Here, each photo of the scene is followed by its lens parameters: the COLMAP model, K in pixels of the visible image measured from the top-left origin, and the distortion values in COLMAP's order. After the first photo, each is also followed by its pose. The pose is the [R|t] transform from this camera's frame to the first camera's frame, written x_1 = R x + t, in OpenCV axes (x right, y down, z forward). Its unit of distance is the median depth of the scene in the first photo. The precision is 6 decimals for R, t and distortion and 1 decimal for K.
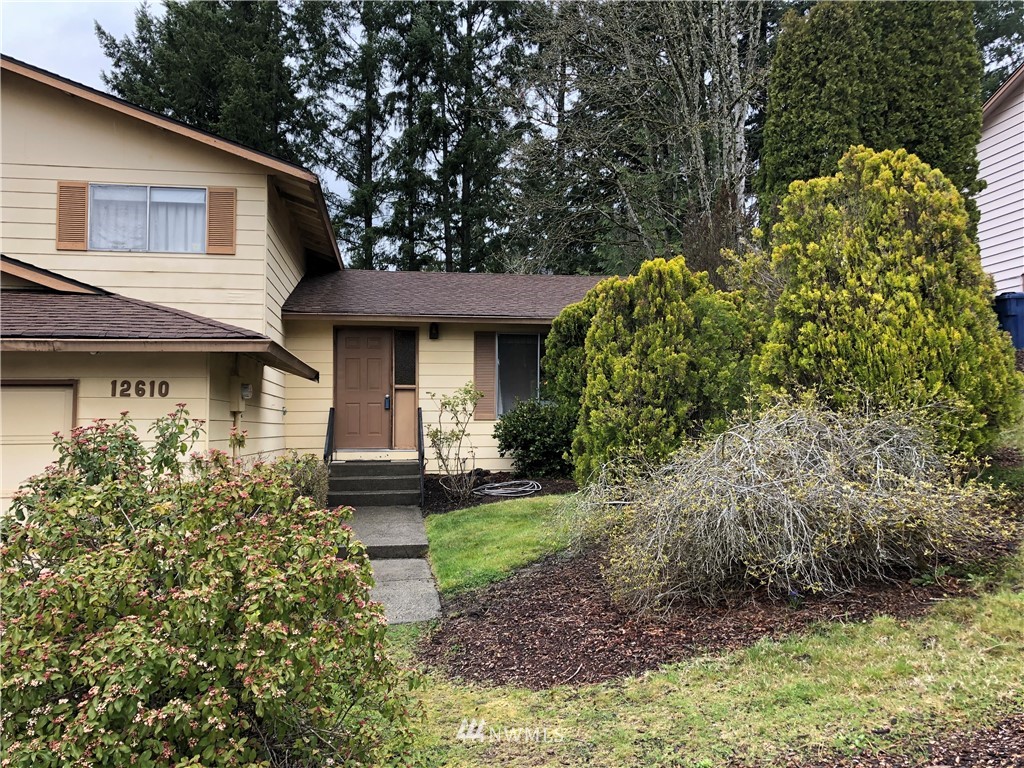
lens RADIAL K [[826.2, 0, 512.0], [0, 826.2, 384.0], [0, 0, 1]] dist [0.007004, -0.015470]
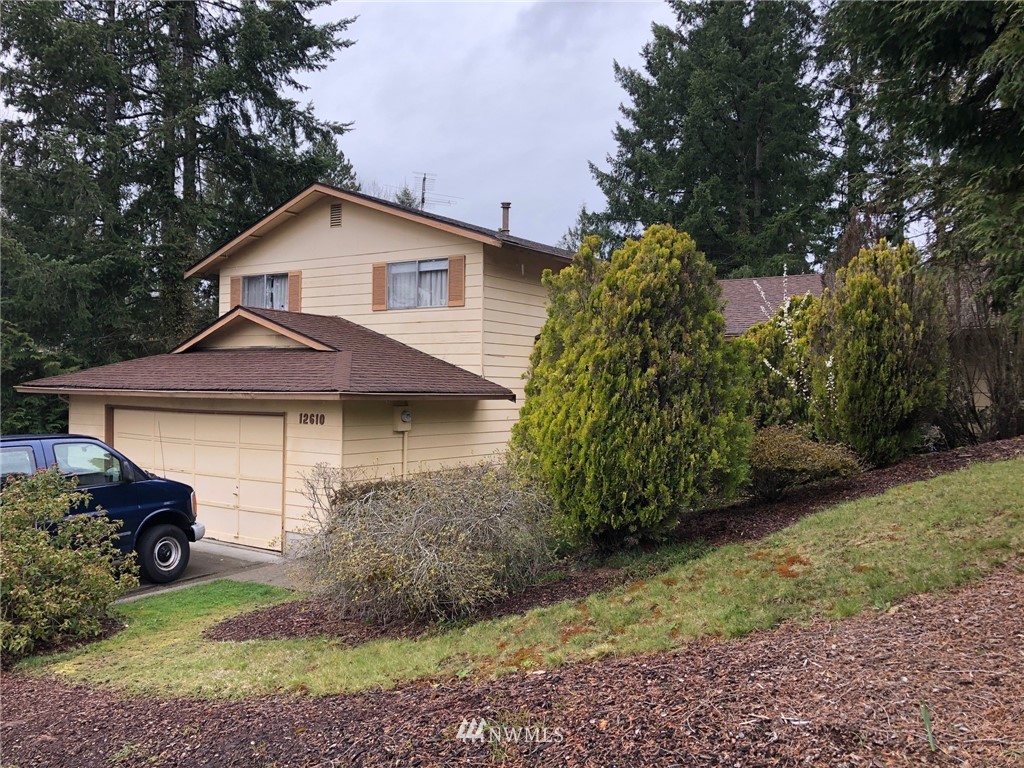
lens RADIAL K [[826.2, 0, 512.0], [0, 826.2, 384.0], [0, 0, 1]] dist [0.007004, -0.015470]
pose [[0.729471, 0.011483, -0.683915, 0.637504], [0.015815, 0.999309, 0.033648, -0.075776], [0.683829, -0.035362, 0.728785, 0.084771]]
